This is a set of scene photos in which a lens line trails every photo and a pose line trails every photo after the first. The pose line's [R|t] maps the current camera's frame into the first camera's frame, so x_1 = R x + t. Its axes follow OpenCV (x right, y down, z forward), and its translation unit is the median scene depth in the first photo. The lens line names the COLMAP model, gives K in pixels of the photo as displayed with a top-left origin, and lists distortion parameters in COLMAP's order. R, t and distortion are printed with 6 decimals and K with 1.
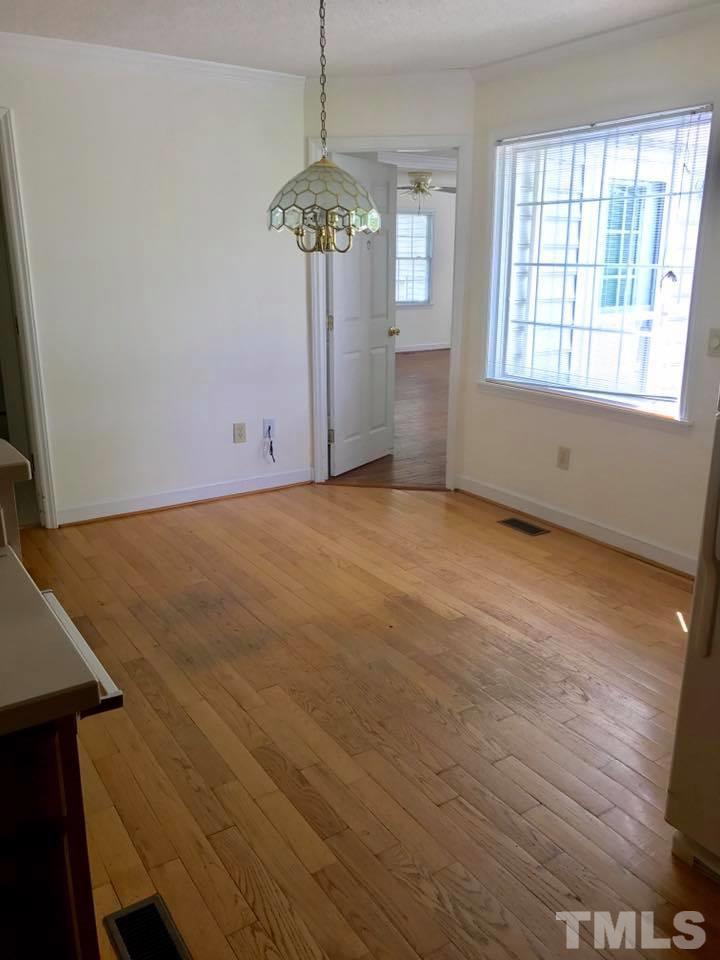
lens RADIAL K [[790.7, 0, 359.6], [0, 790.7, 479.6], [0, 0, 1]] dist [0.008038, 0.009625]
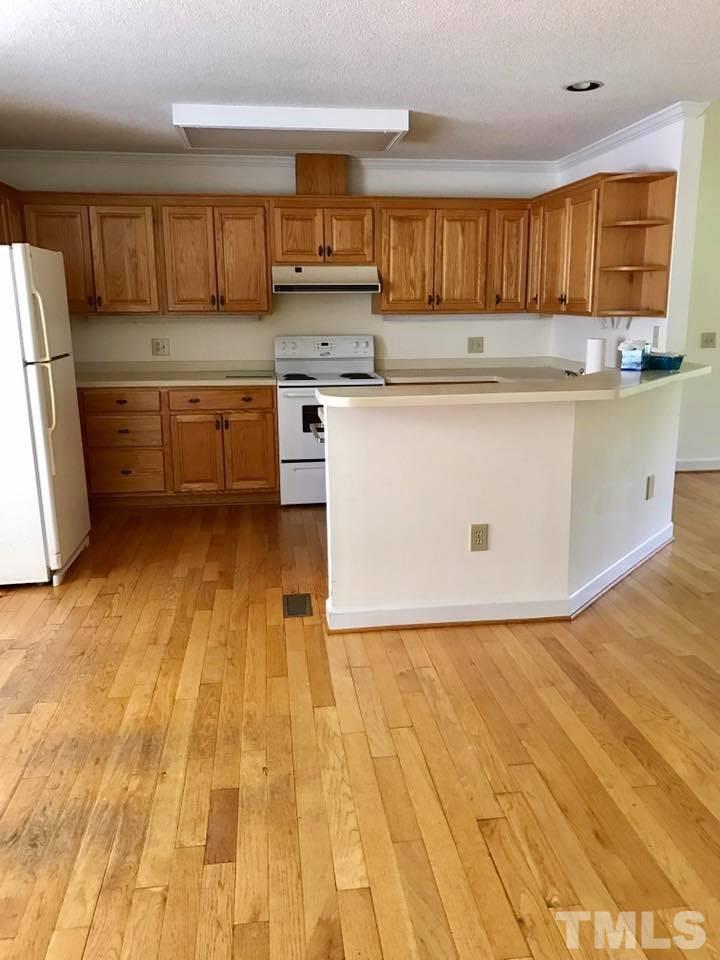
lens RADIAL K [[790.7, 0, 359.9], [0, 790.7, 481.3], [0, 0, 1]] dist [0.008038, 0.009625]
pose [[-0.898528, -0.083059, 0.430986, -0.980526], [0.137119, 0.879666, 0.455396, -0.498778], [-0.416949, 0.468282, -0.779016, 1.819955]]
